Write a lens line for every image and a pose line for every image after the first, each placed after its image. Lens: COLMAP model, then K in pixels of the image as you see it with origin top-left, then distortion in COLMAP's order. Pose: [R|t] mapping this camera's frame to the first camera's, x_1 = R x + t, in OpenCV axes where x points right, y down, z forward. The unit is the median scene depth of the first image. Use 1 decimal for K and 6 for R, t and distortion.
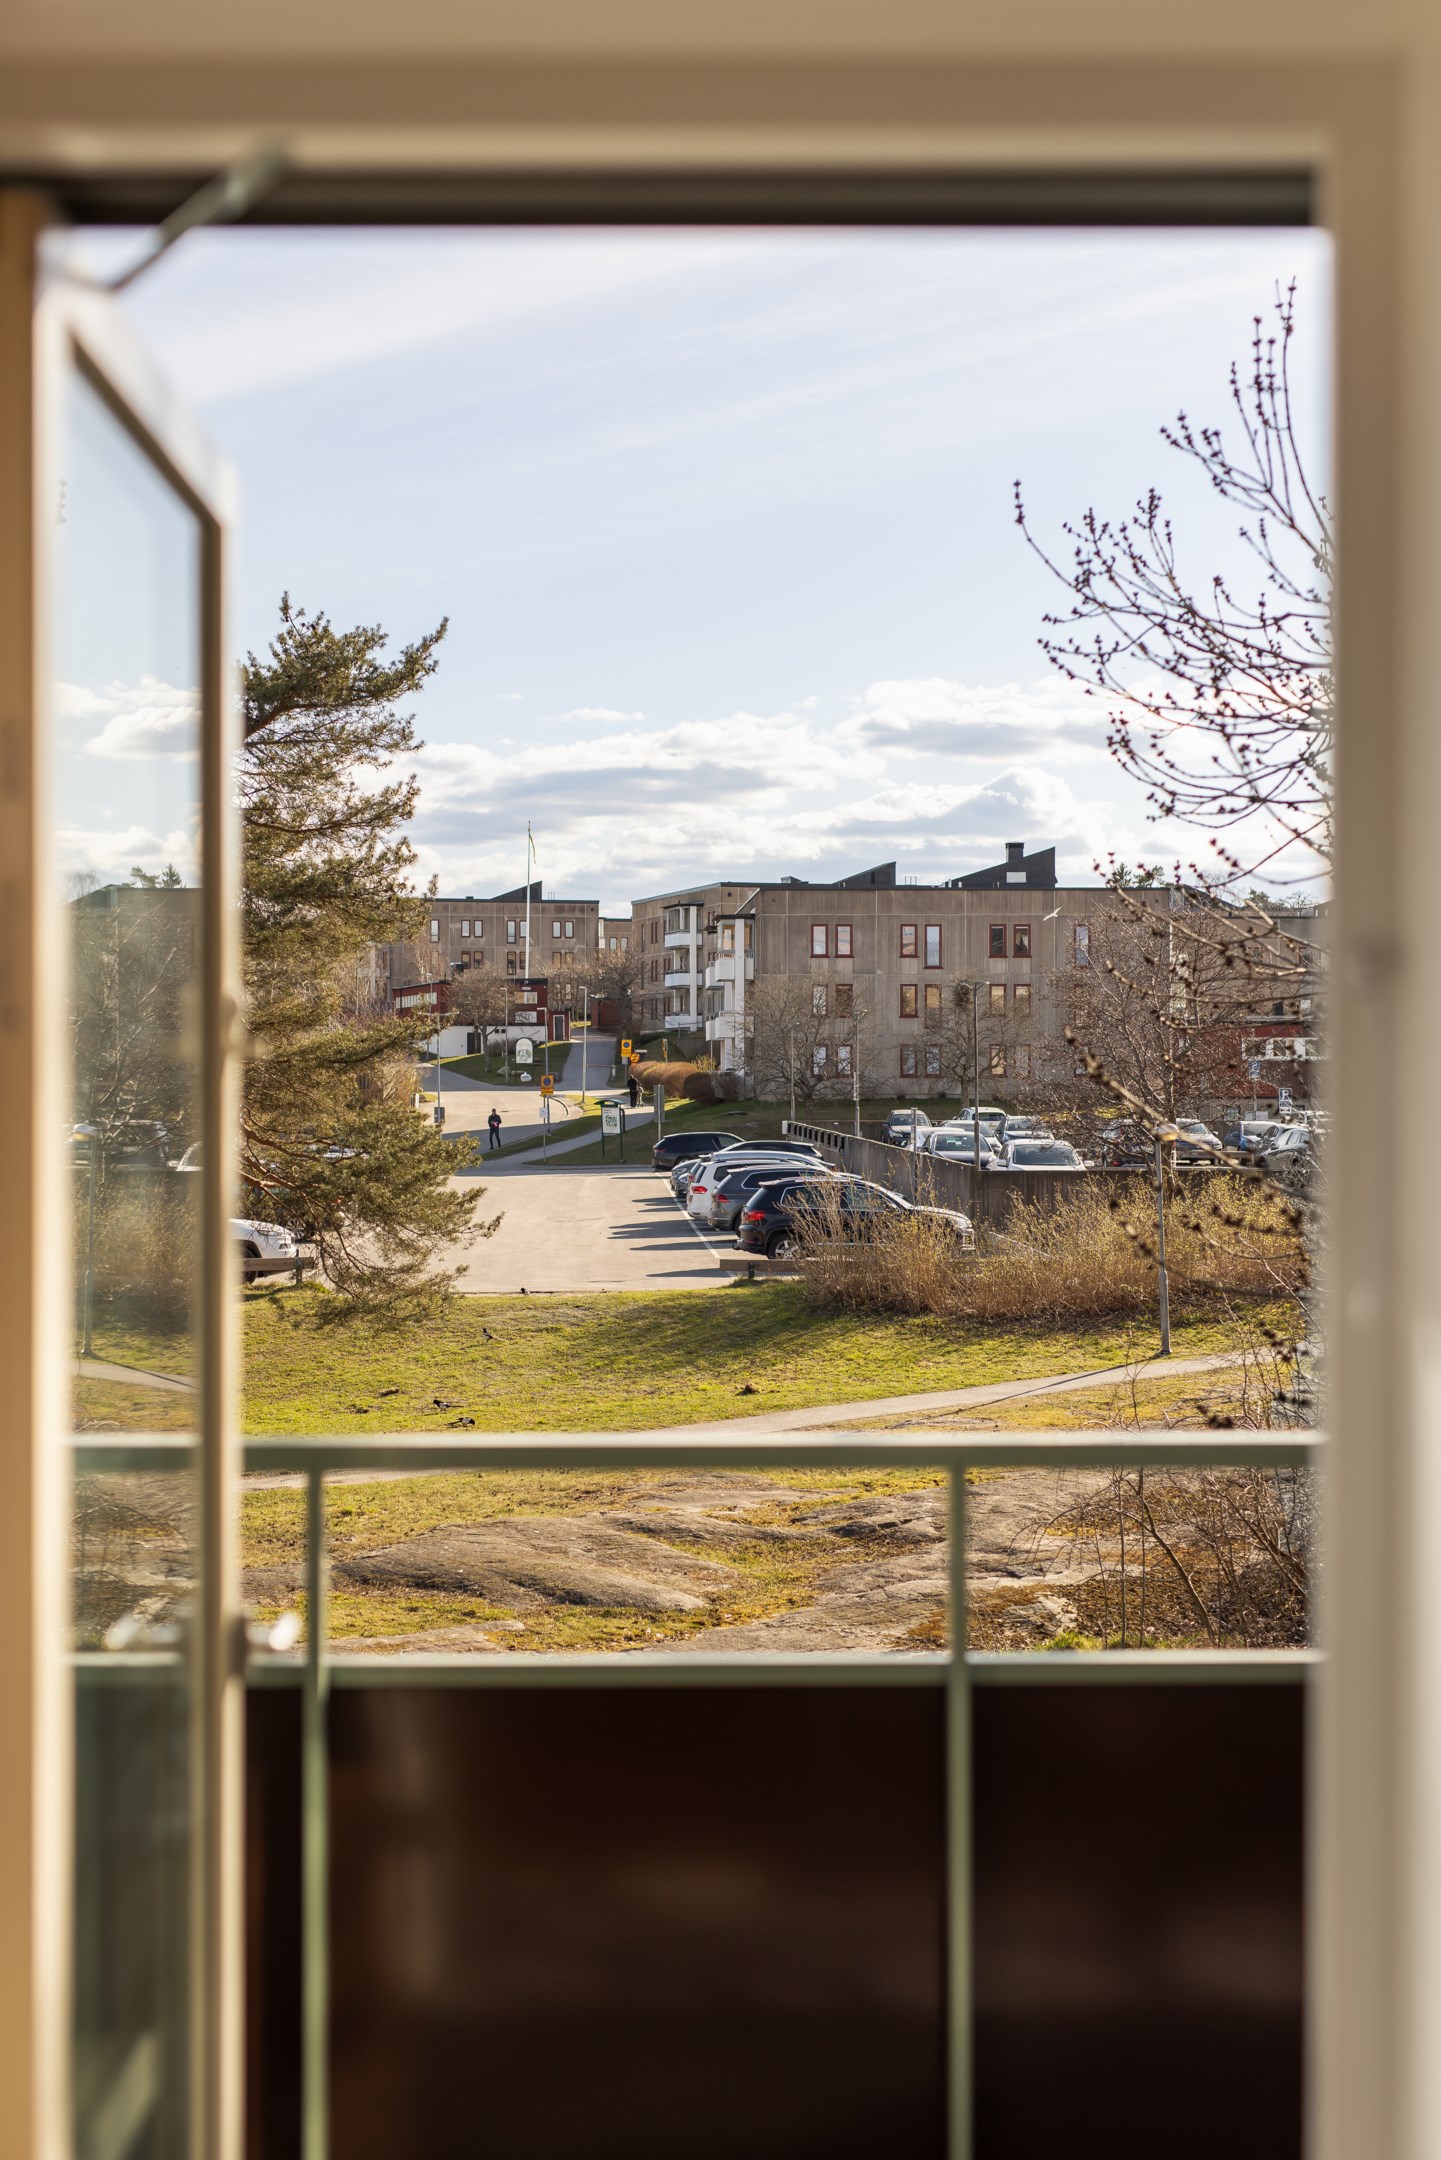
lens RADIAL K [[3008.5, 0, 684.4], [0, 3008.5, 1080.4], [0, 0, 1]] dist [0.009810, -0.031785]
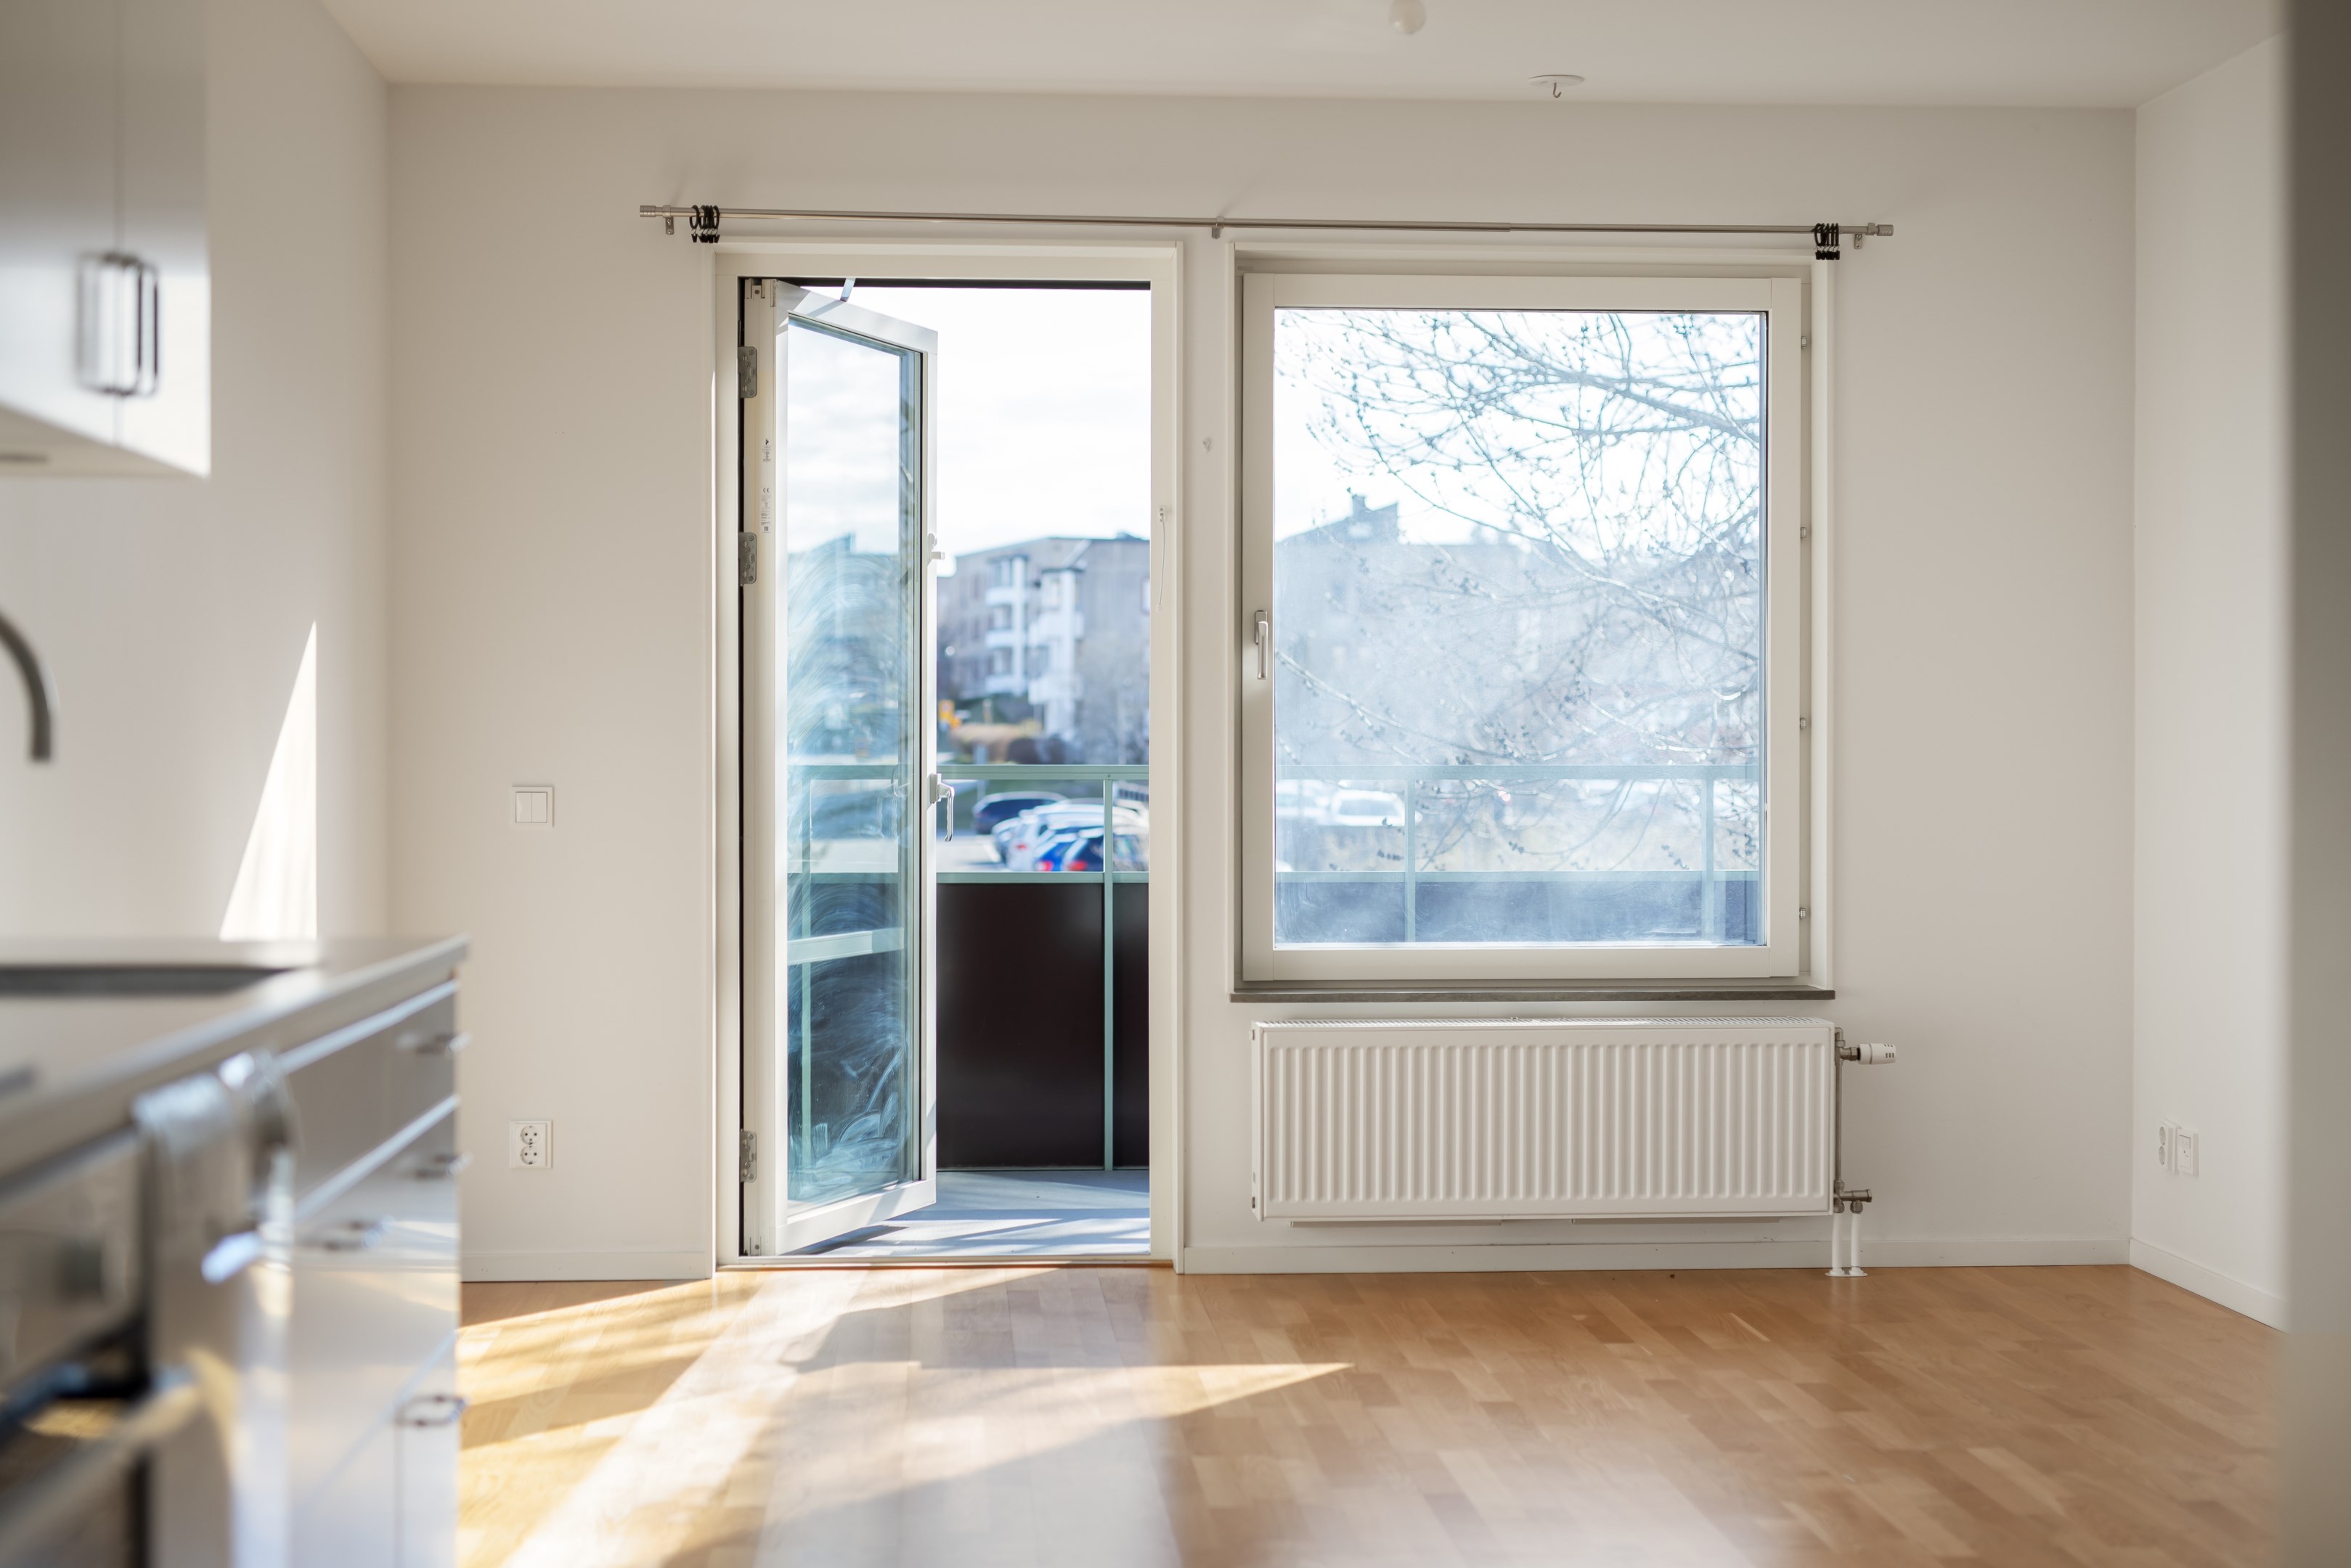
lens RADIAL K [[3274.2, 0, 1195.3], [0, 3274.2, 747.2], [0, 0, 1]] dist [0.009810, -0.031785]
pose [[0.998387, 0.002931, 0.056693, 0.001958], [-0.002852, 0.999995, -0.001471, 0.009558], [-0.056697, 0.001306, 0.998391, -0.108739]]
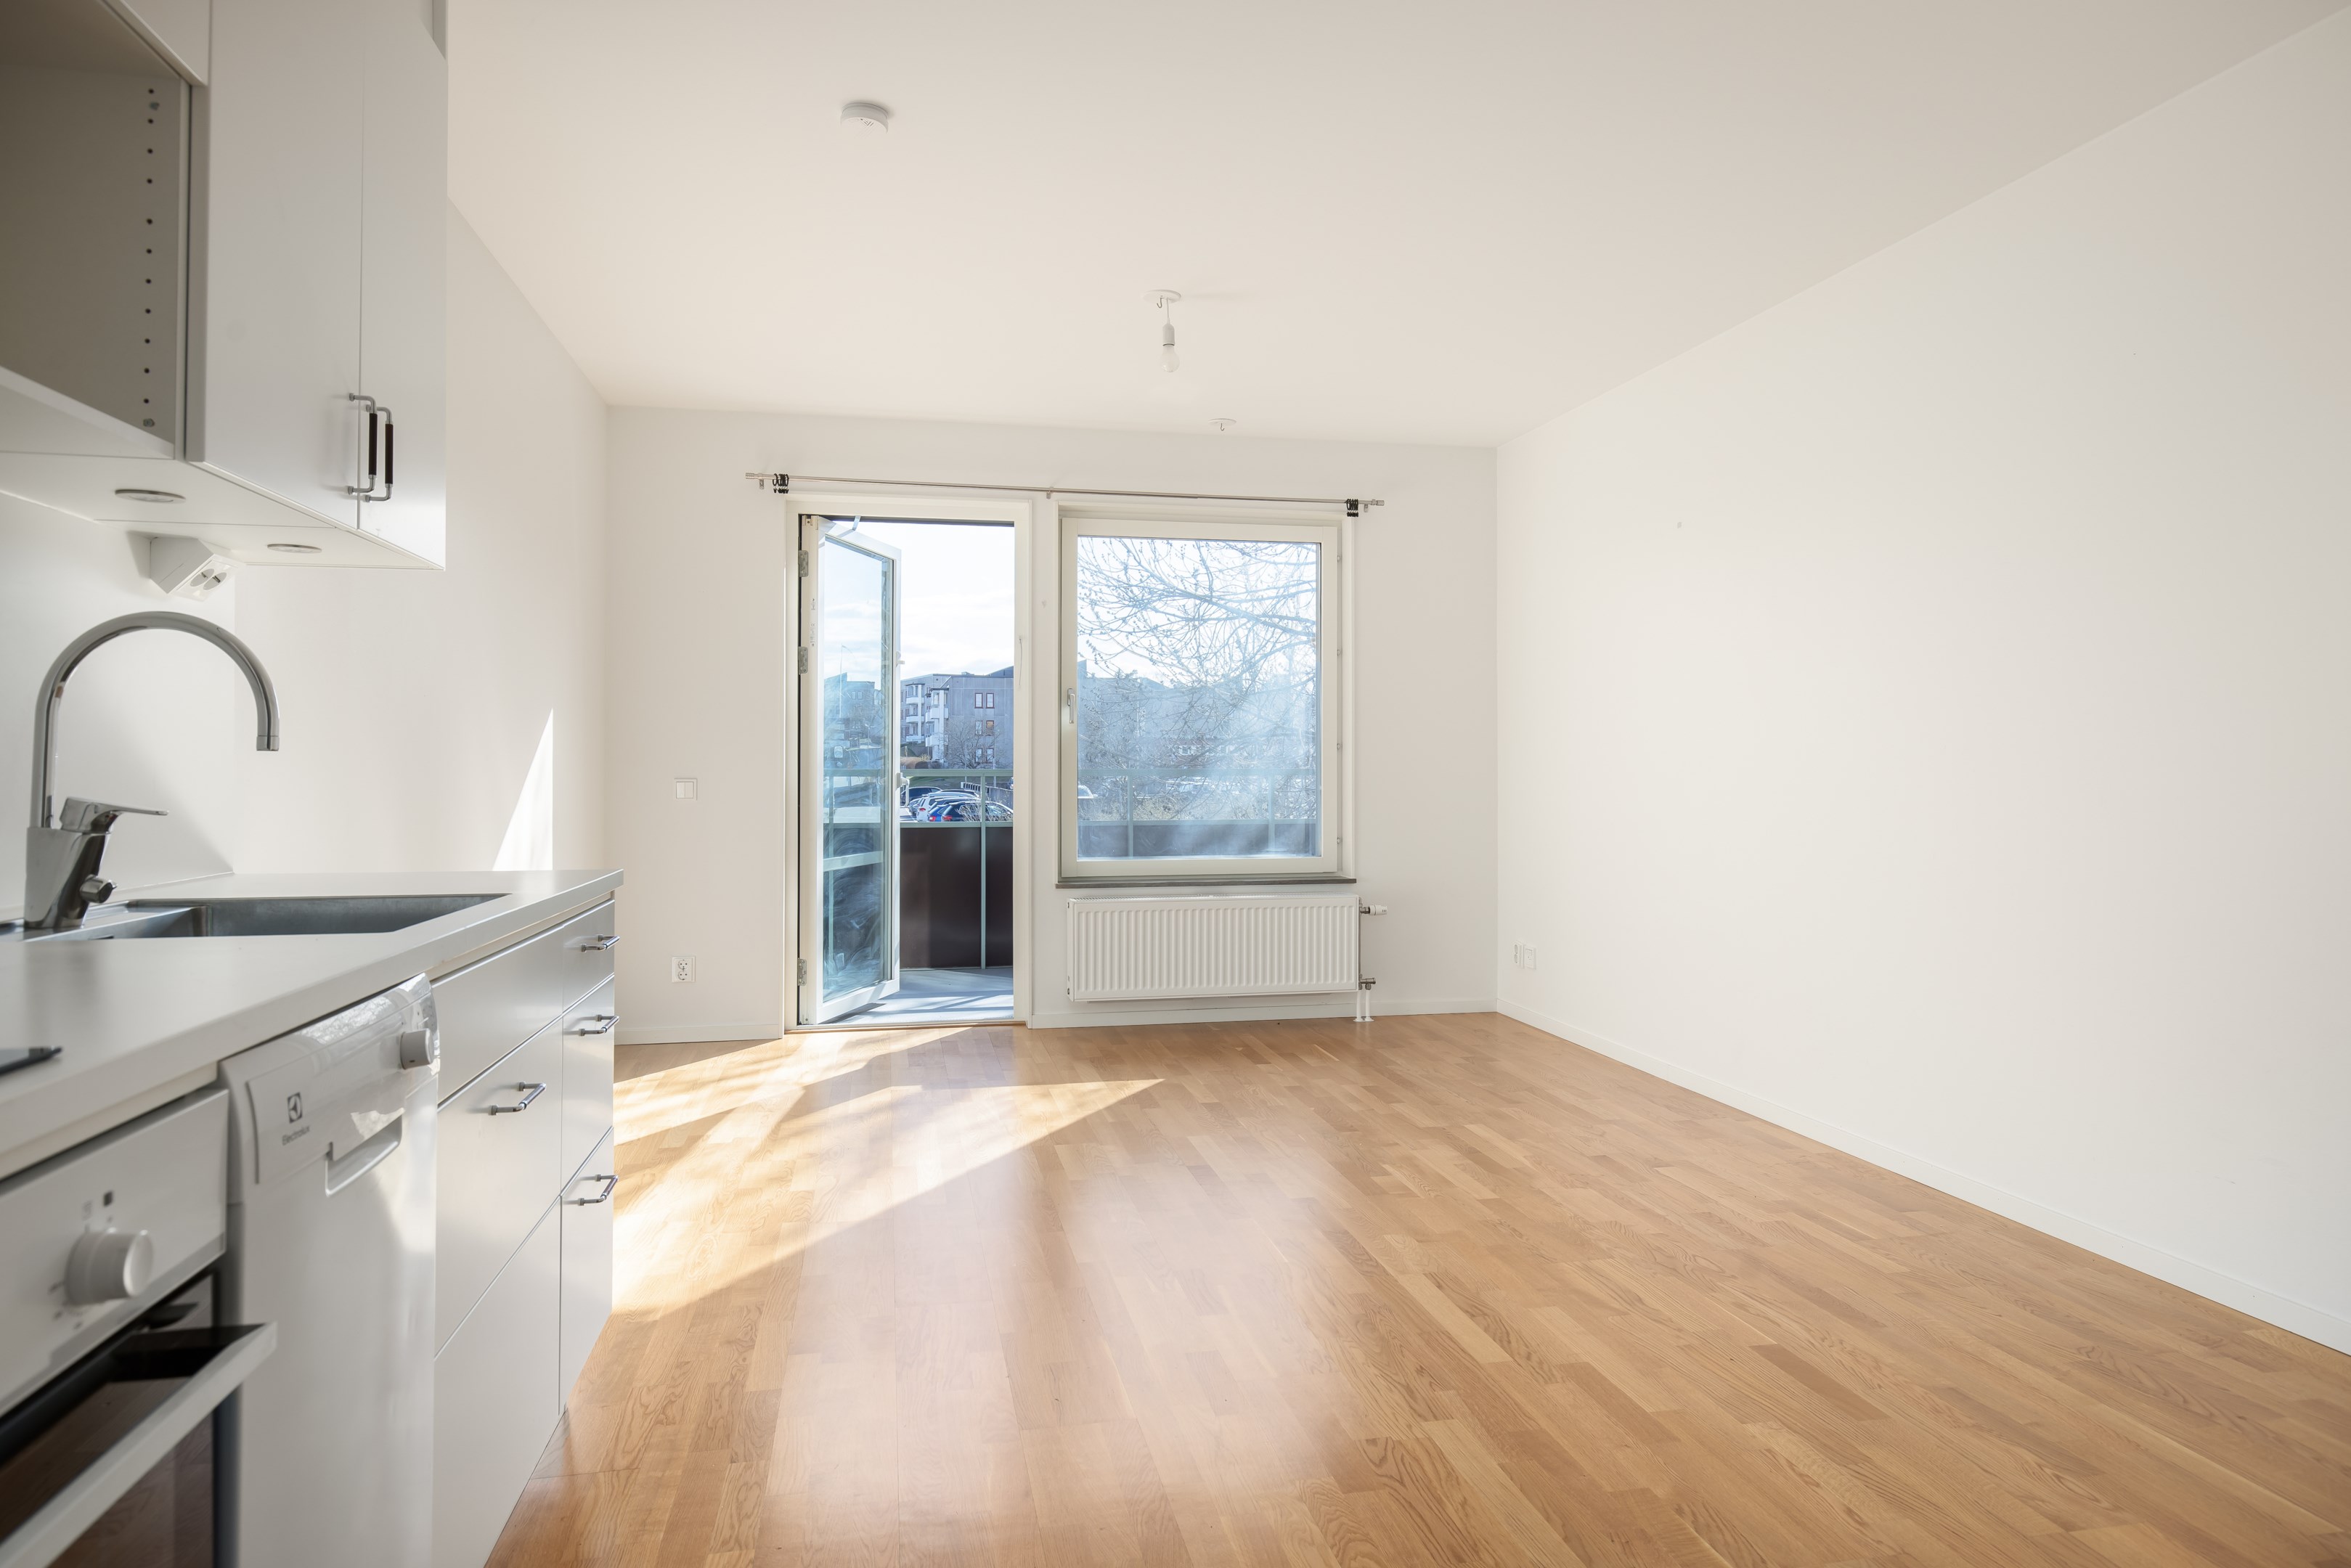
lens RADIAL K [[1398.2, 0, 1177.8], [0, 1398.2, 742.1], [0, 0, 1]] dist [0.002648, 0.000288]
pose [[0.982831, 0.004731, 0.184450, -0.000255], [-0.001264, 0.999820, -0.018908, 0.010228], [-0.184506, 0.018350, 0.982660, -0.084983]]
